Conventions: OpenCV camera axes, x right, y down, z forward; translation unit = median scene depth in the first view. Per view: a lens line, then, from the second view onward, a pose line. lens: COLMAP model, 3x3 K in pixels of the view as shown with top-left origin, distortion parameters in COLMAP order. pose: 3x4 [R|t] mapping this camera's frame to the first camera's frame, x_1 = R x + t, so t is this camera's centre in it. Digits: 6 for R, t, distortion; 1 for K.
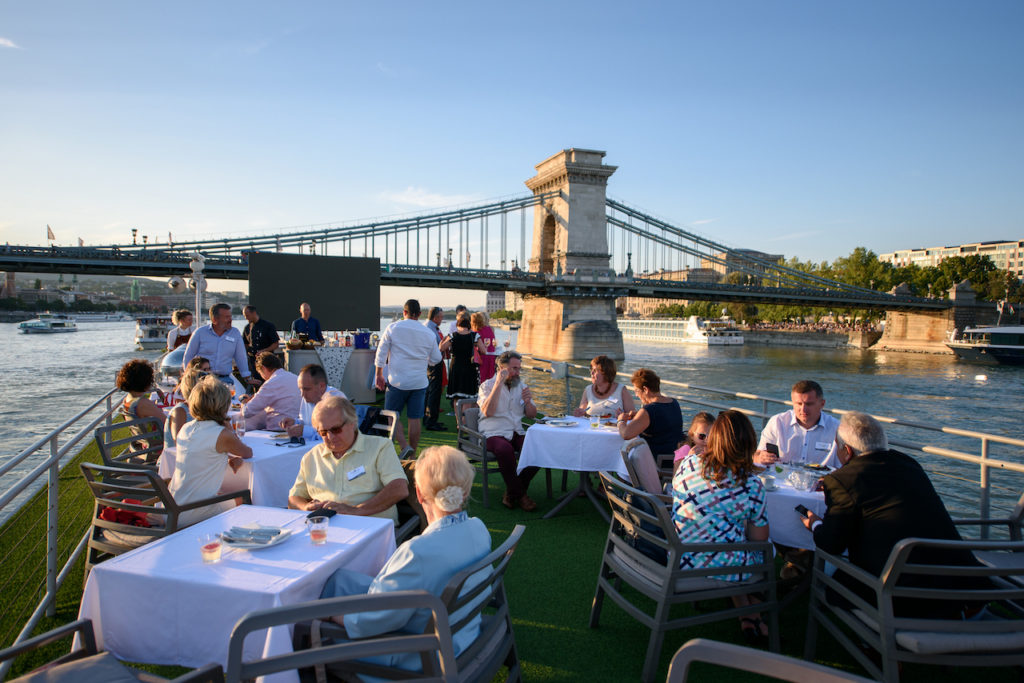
lens RADIAL K [[695.6, 0, 512.0], [0, 695.6, 340.8], [0, 0, 1]] dist [-0.008300, -0.000666]
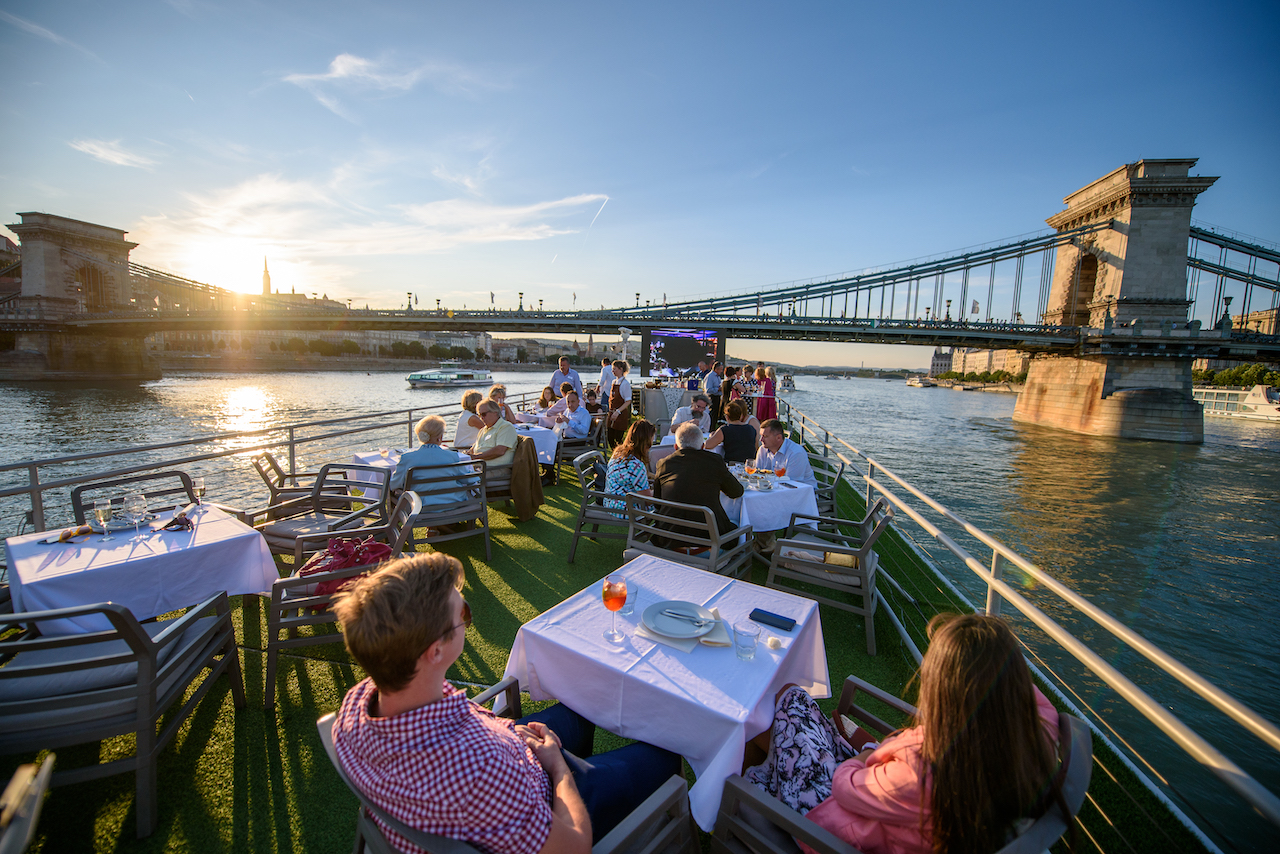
lens RADIAL K [[517.3, 0, 637.9], [0, 517.3, 426.8], [0, 0, 1]] dist [-0.023405, -0.000366]
pose [[0.854485, 0.075552, -0.513952, -0.078953], [-0.040252, 0.996022, 0.079494, -0.007975], [0.517914, -0.047239, 0.854127, 0.231703]]
